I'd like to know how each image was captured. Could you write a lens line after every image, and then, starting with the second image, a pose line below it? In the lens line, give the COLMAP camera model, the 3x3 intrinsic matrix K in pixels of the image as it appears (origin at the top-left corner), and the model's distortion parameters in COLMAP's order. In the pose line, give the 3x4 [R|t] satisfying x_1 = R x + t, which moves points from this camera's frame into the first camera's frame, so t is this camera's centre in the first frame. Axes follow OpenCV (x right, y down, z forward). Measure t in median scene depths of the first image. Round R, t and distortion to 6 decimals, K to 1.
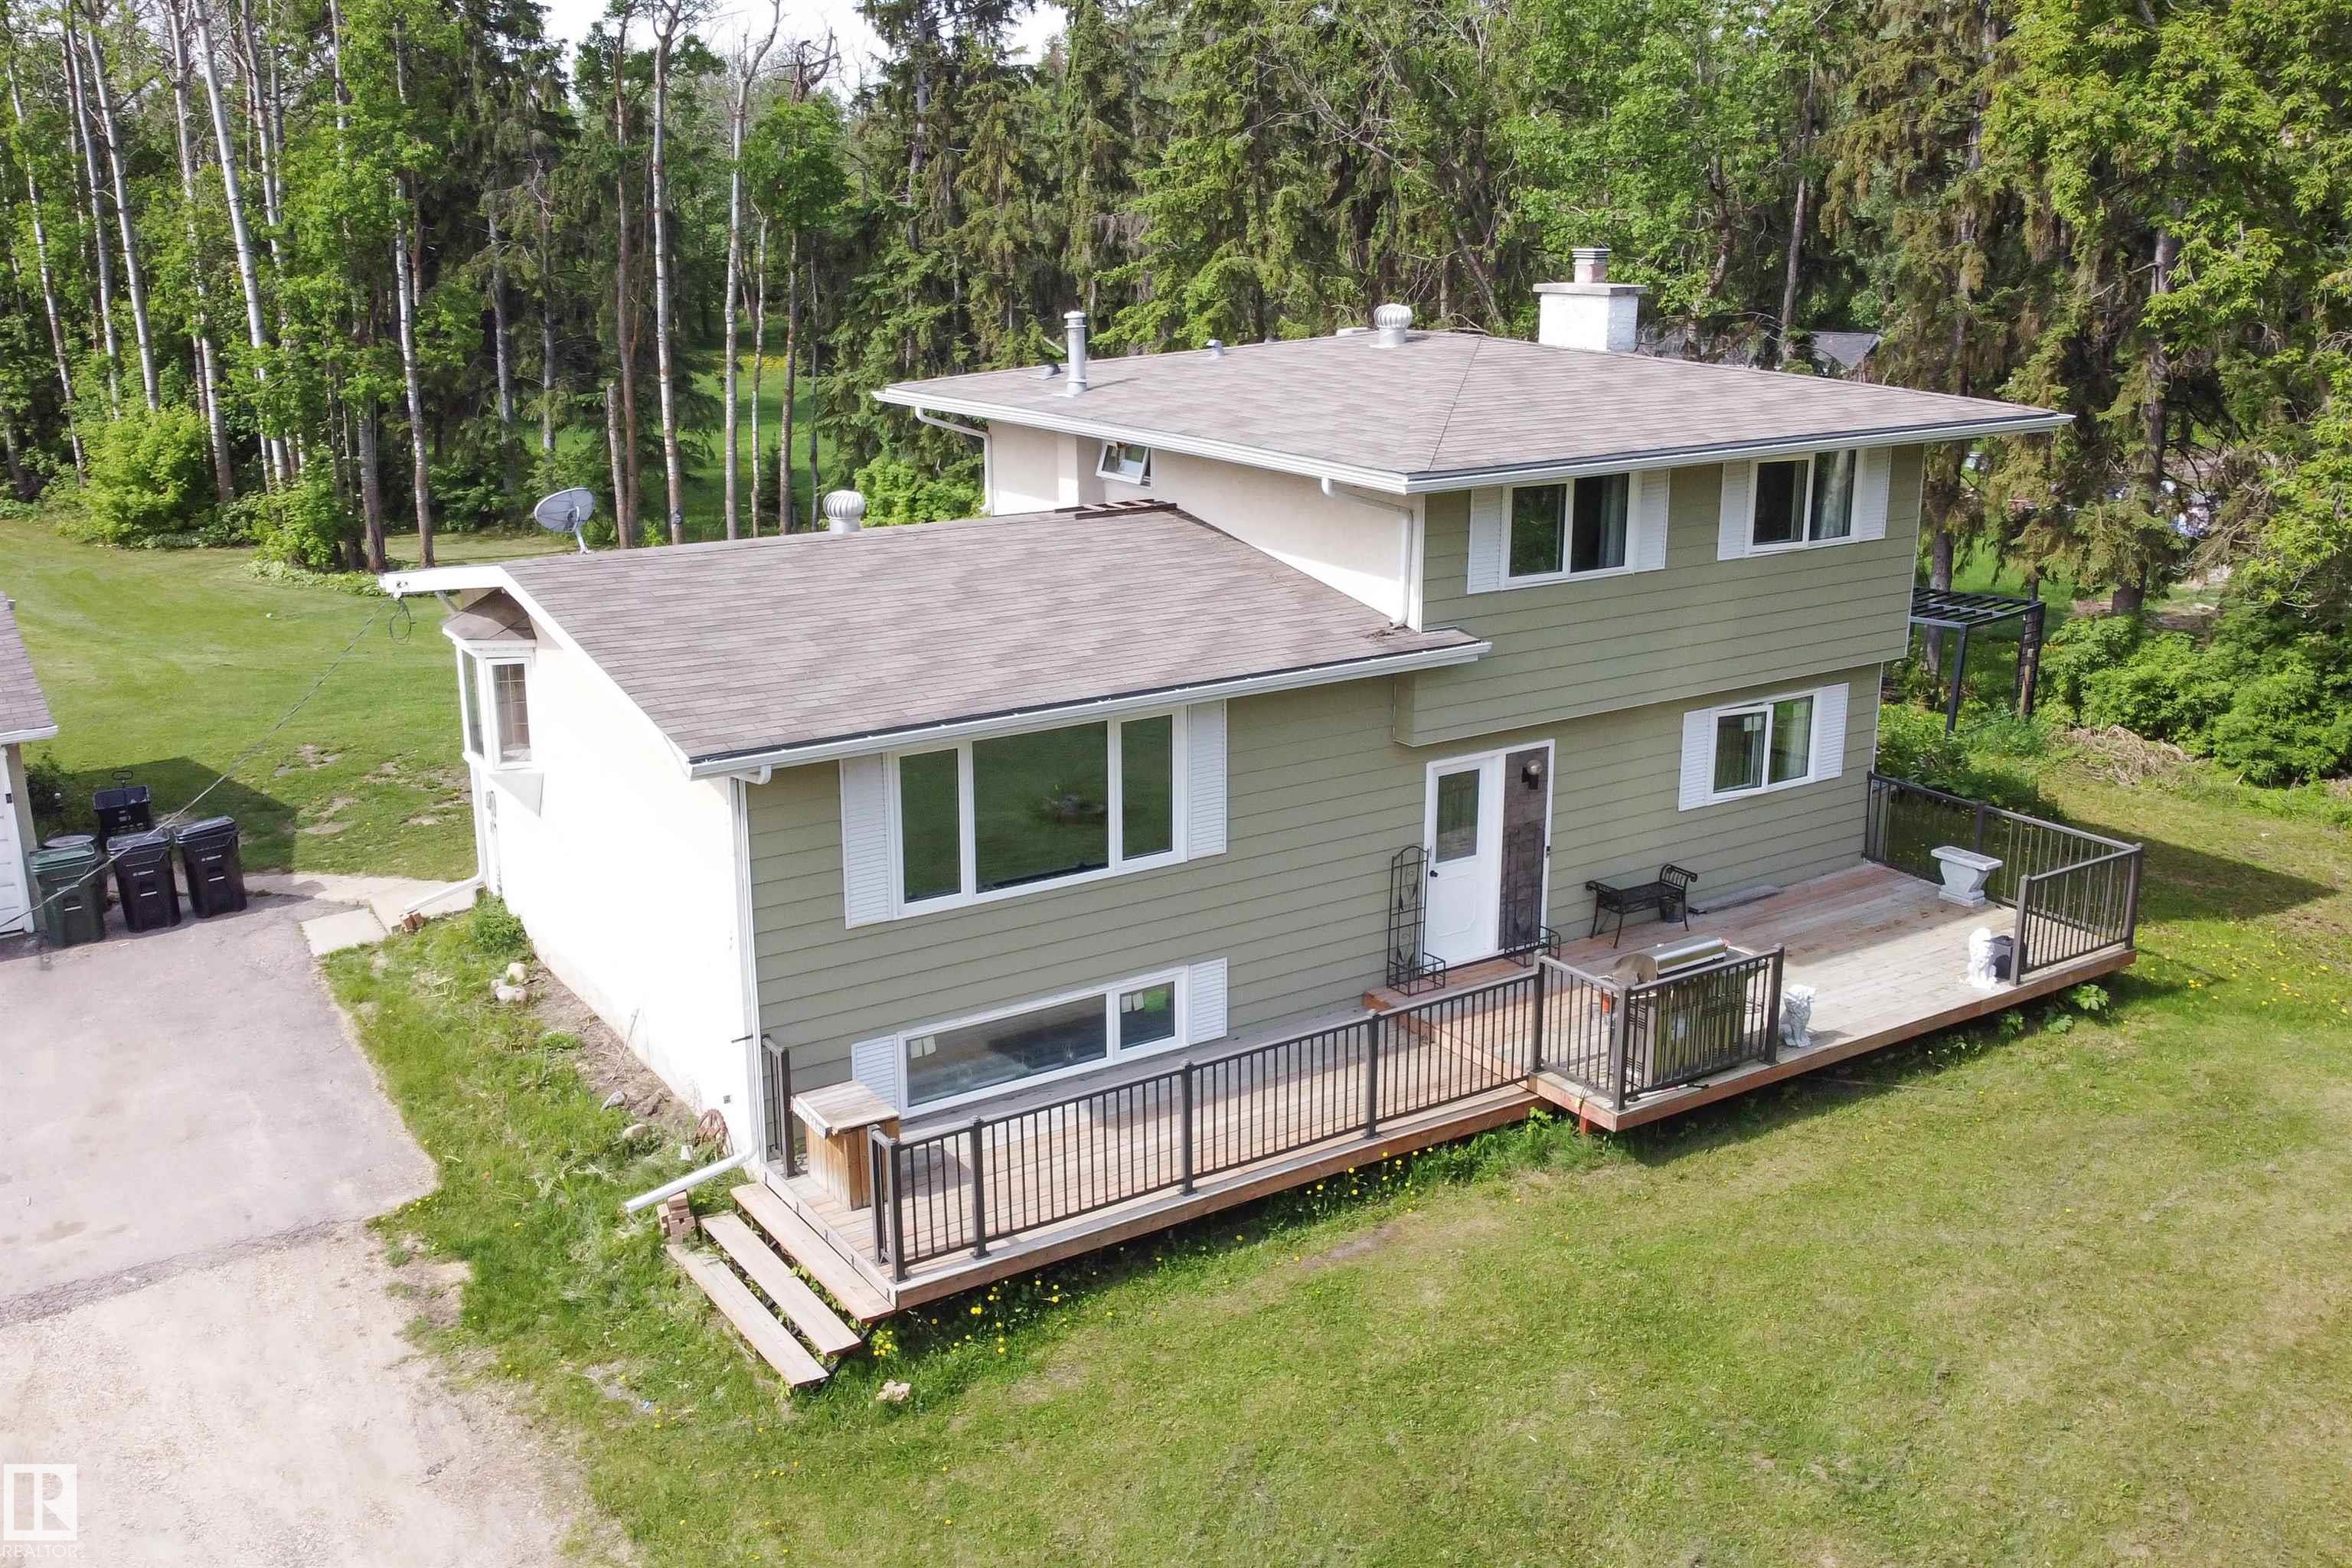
lens RADIAL K [[2096.5, 0, 1176.0], [0, 2096.5, 784.0], [0, 0, 1]] dist [0.003271, -0.008709]
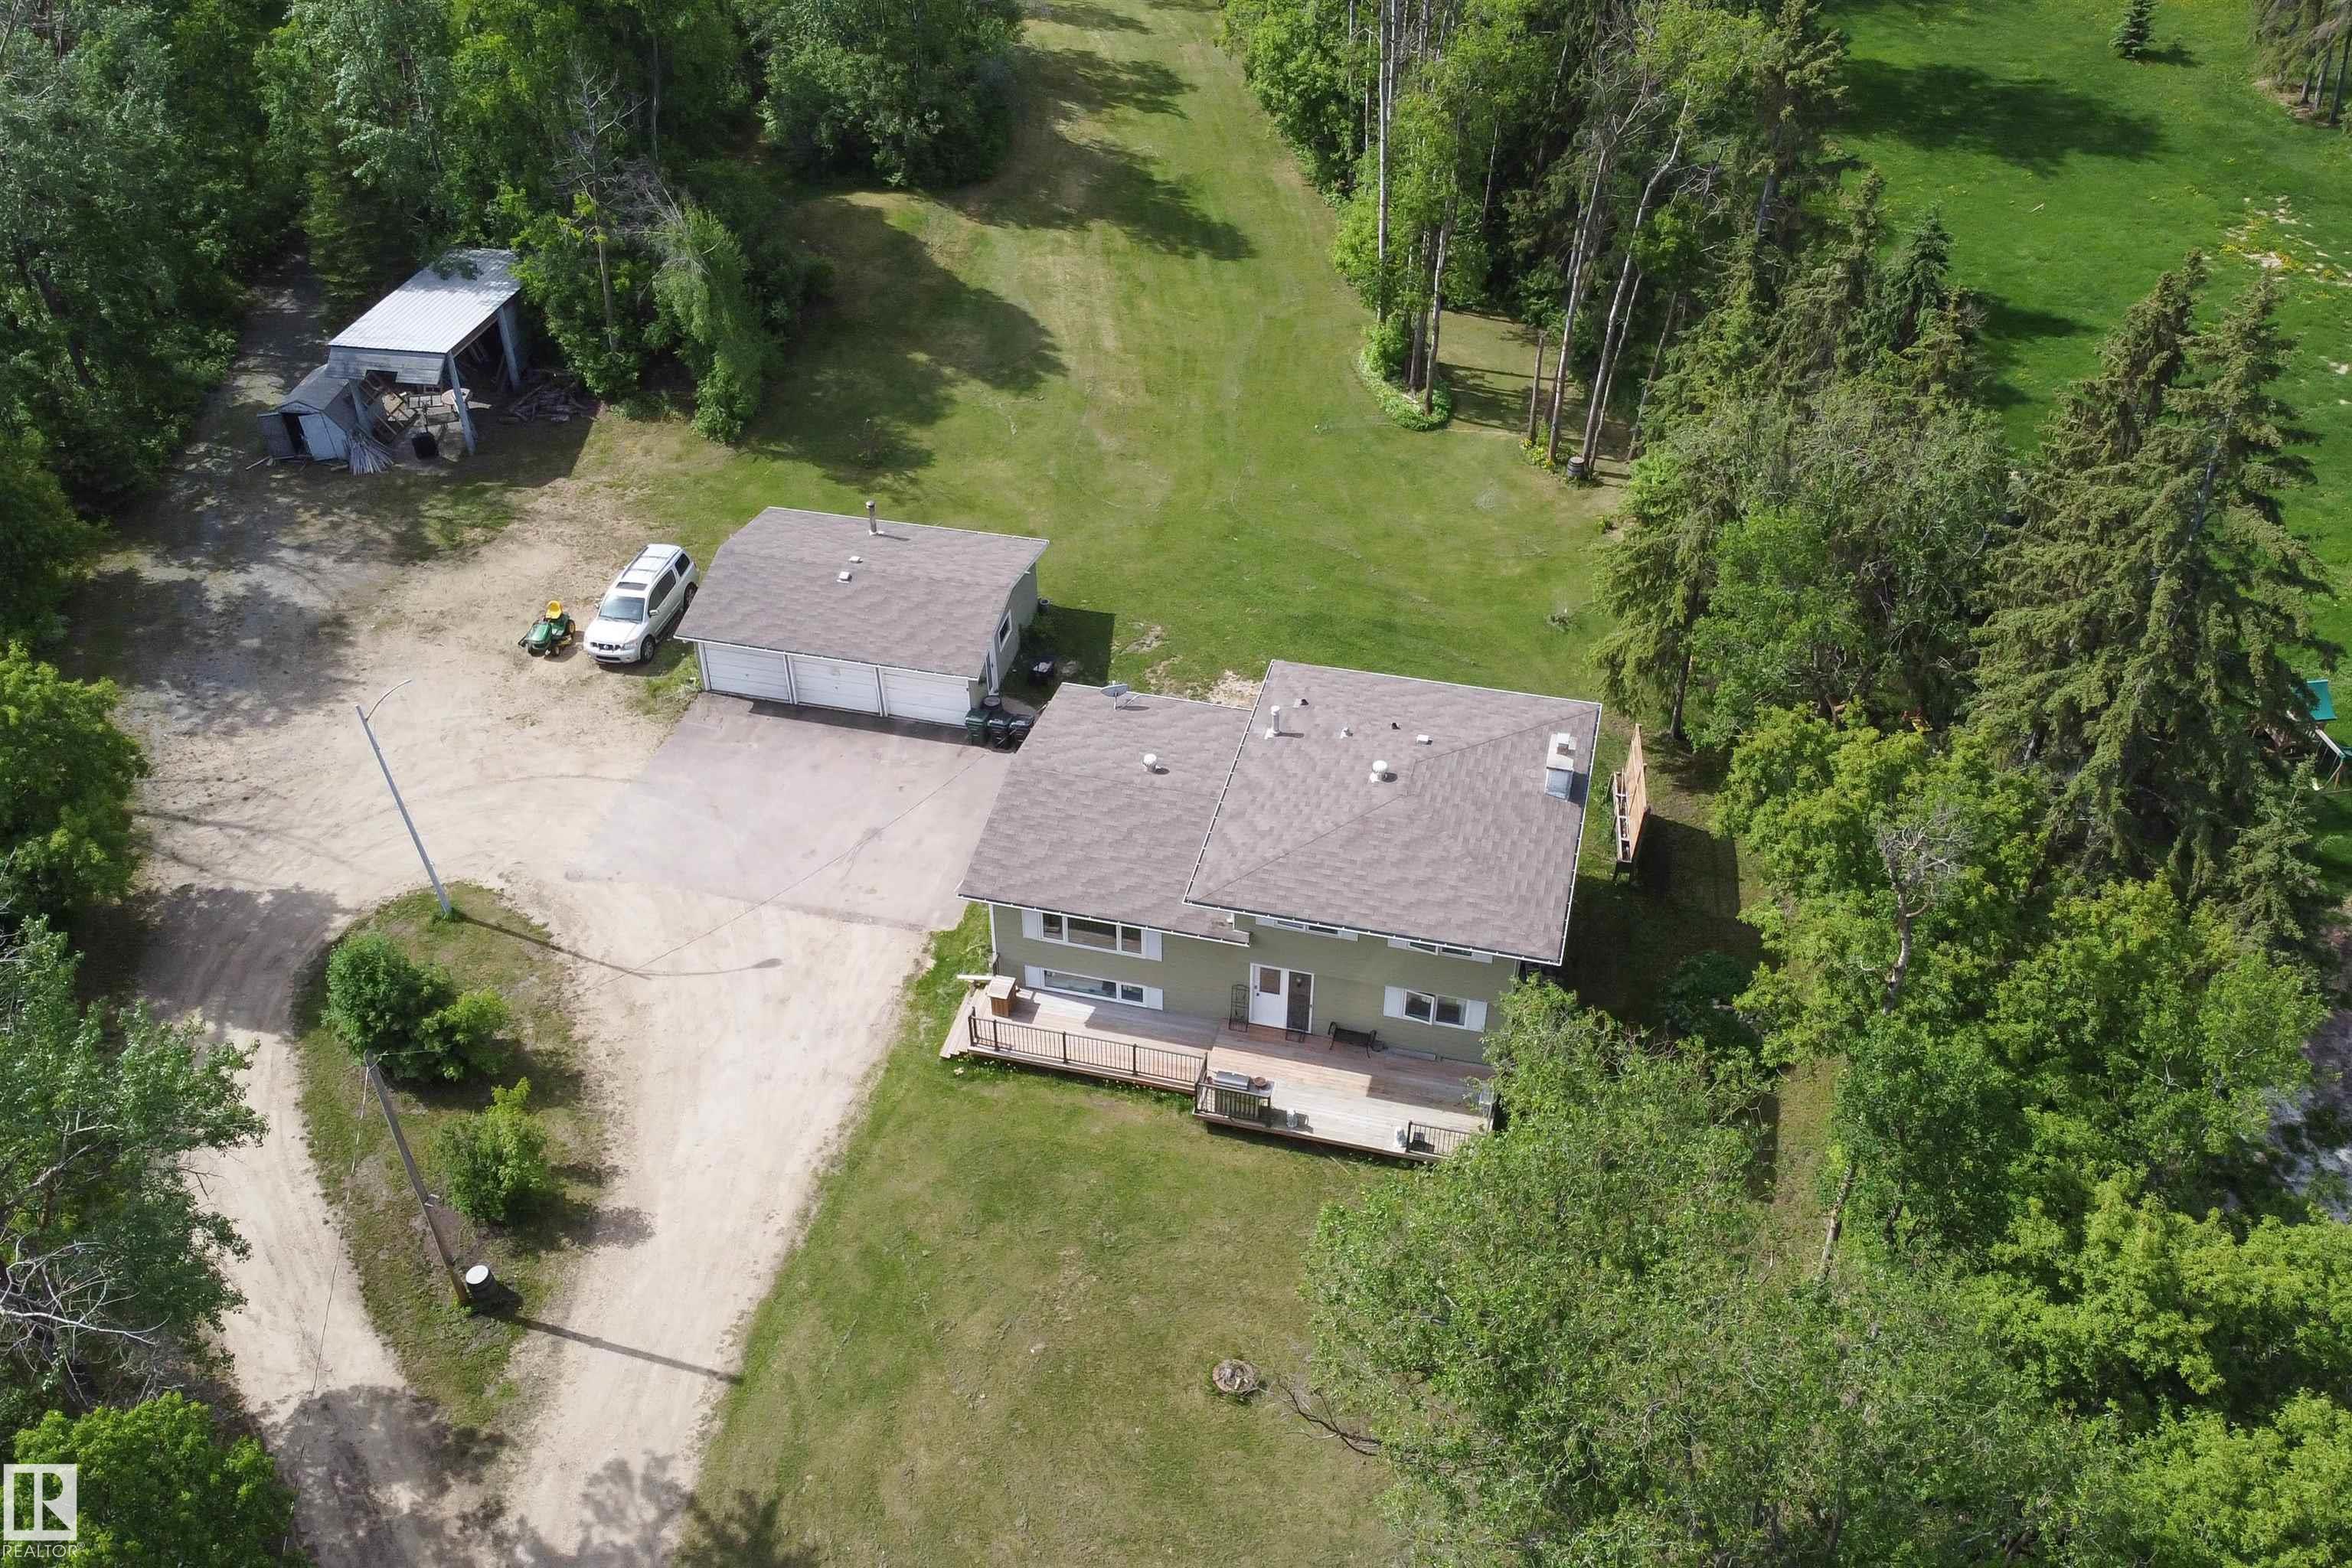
lens RADIAL K [[2096.5, 0, 1176.0], [0, 2096.5, 784.0], [0, 0, 1]] dist [0.003271, -0.008709]
pose [[0.683270, 0.464839, -0.563087, 1.640744], [-0.195577, 0.859510, 0.472221, -1.633984], [0.703485, -0.212528, 0.678189, -0.928660]]
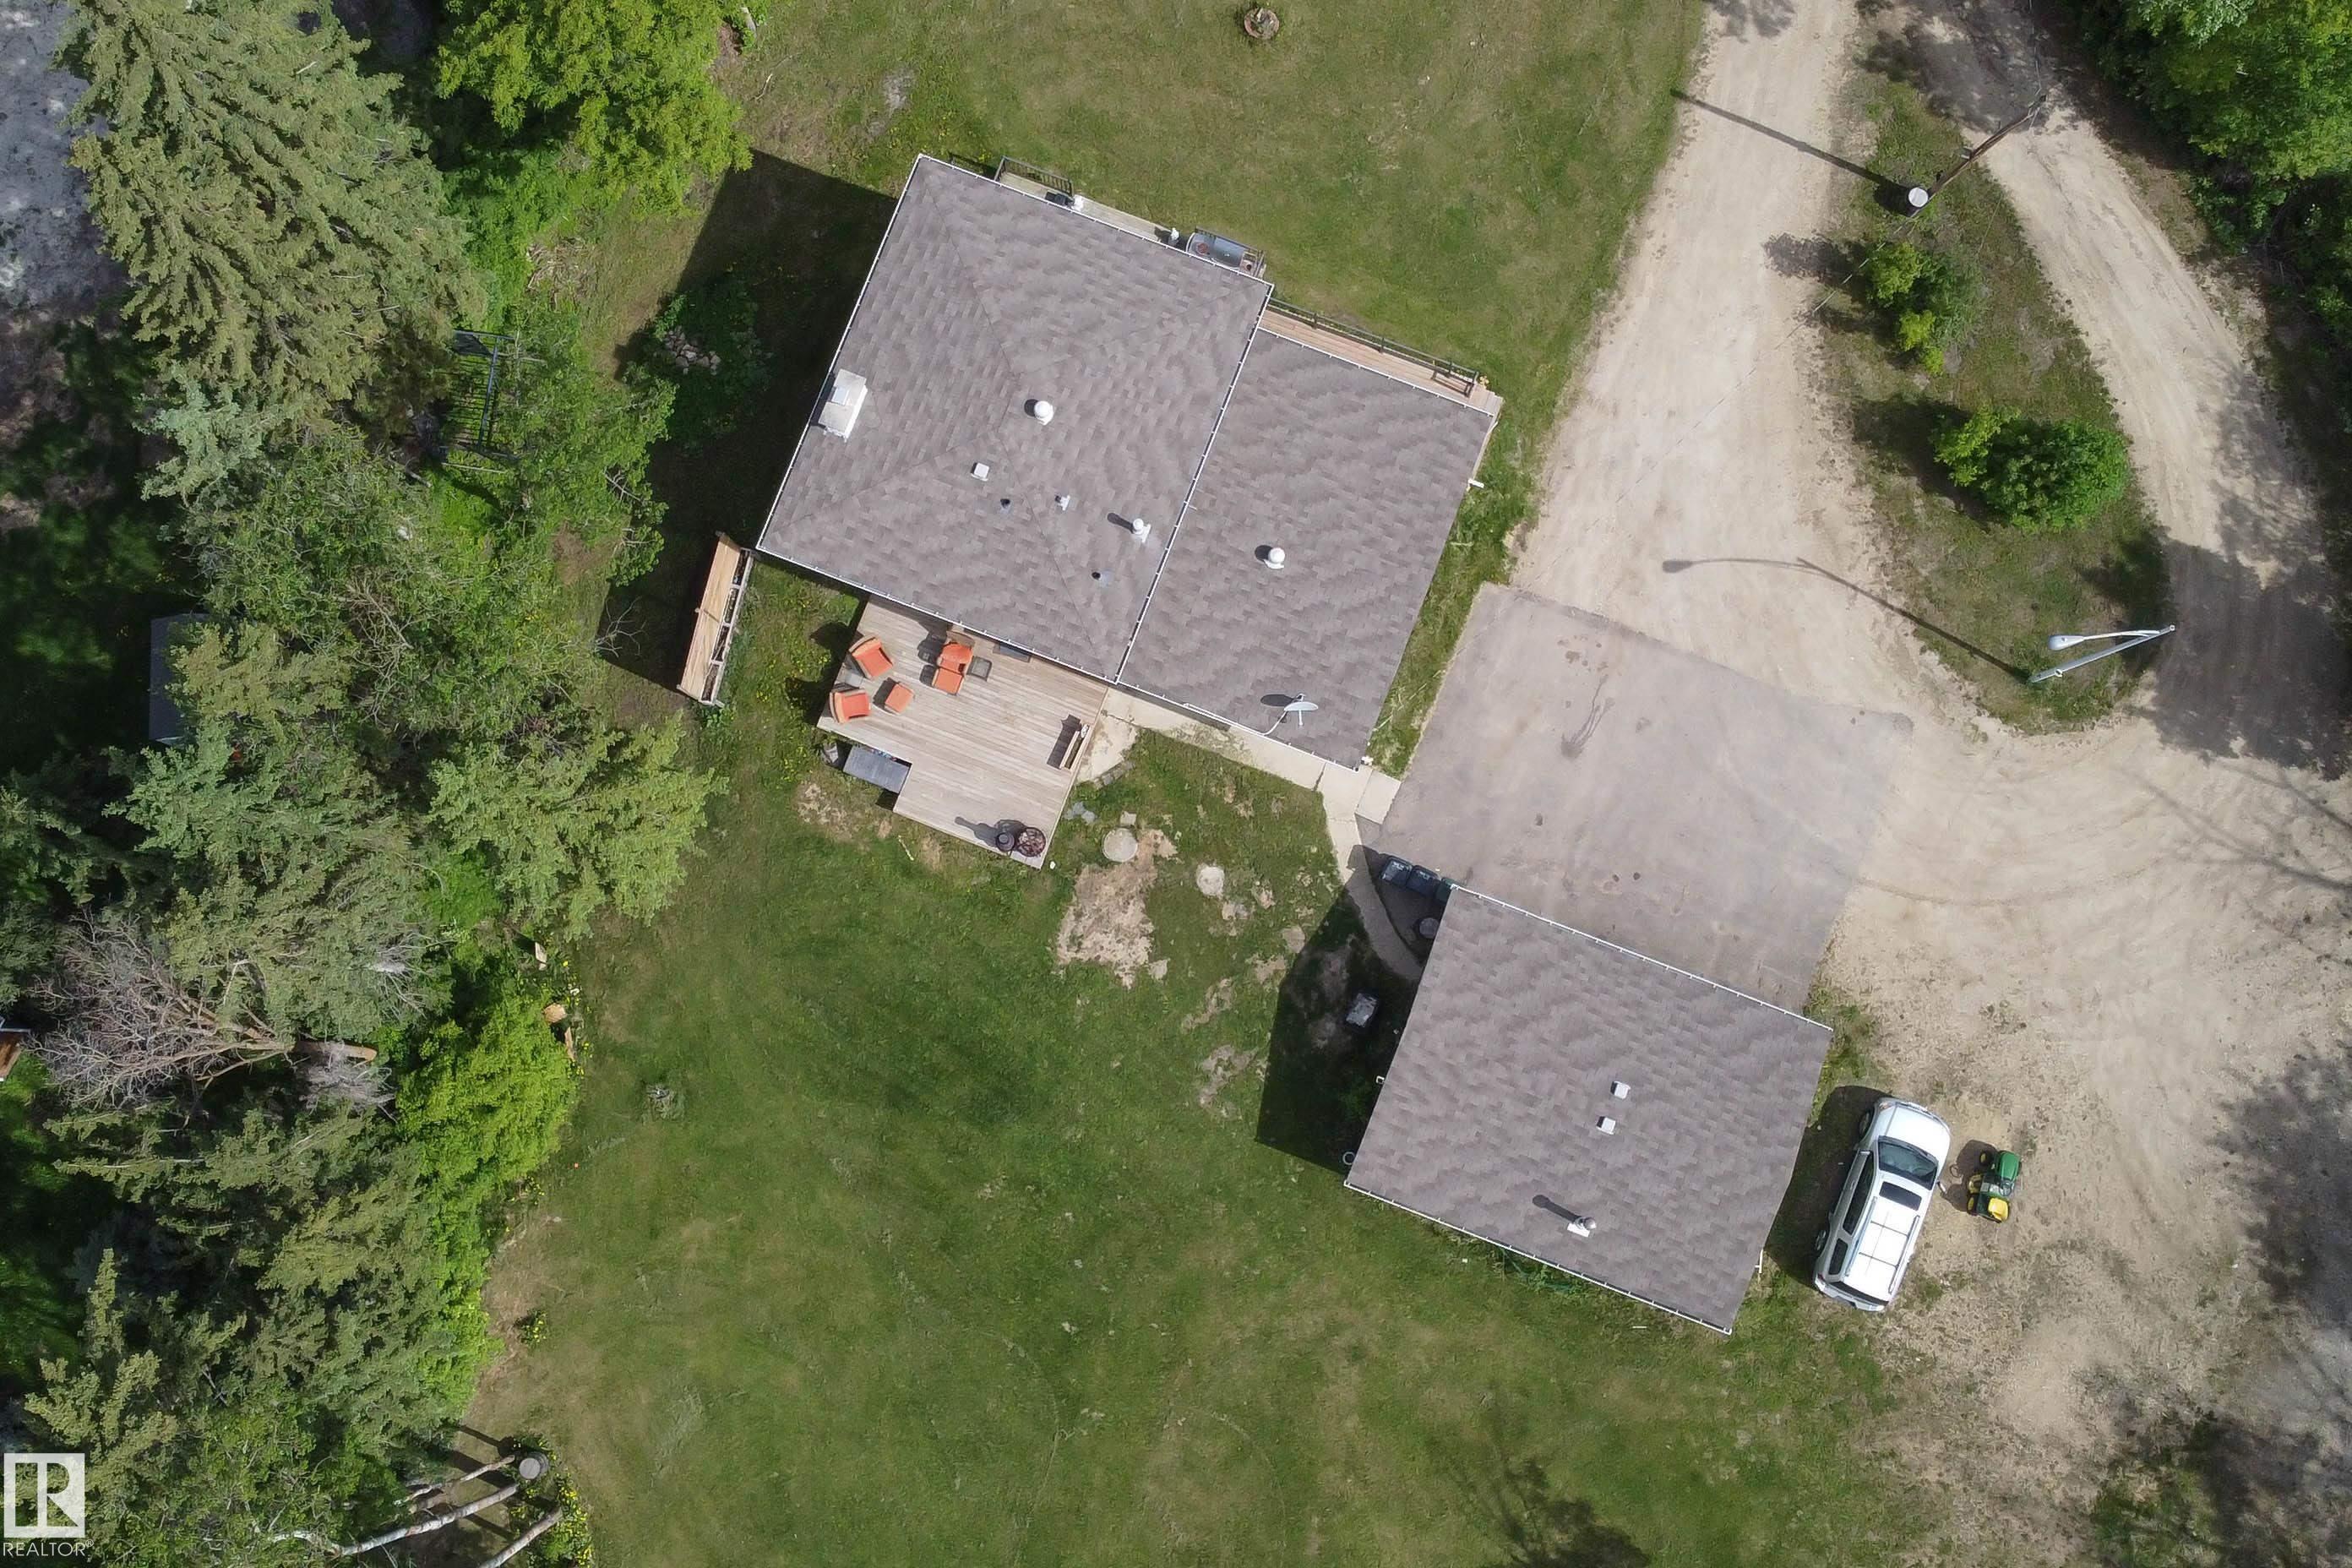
lens RADIAL K [[2502.8, 0, 1176.0], [0, 2502.8, 784.0], [0, 0, 1]] dist [0.004230, -0.021952]
pose [[-0.587951, -0.802698, 0.099944, -0.697785], [0.215215, -0.036129, 0.975898, -3.493018], [-0.779741, 0.595290, 0.193995, 0.838113]]
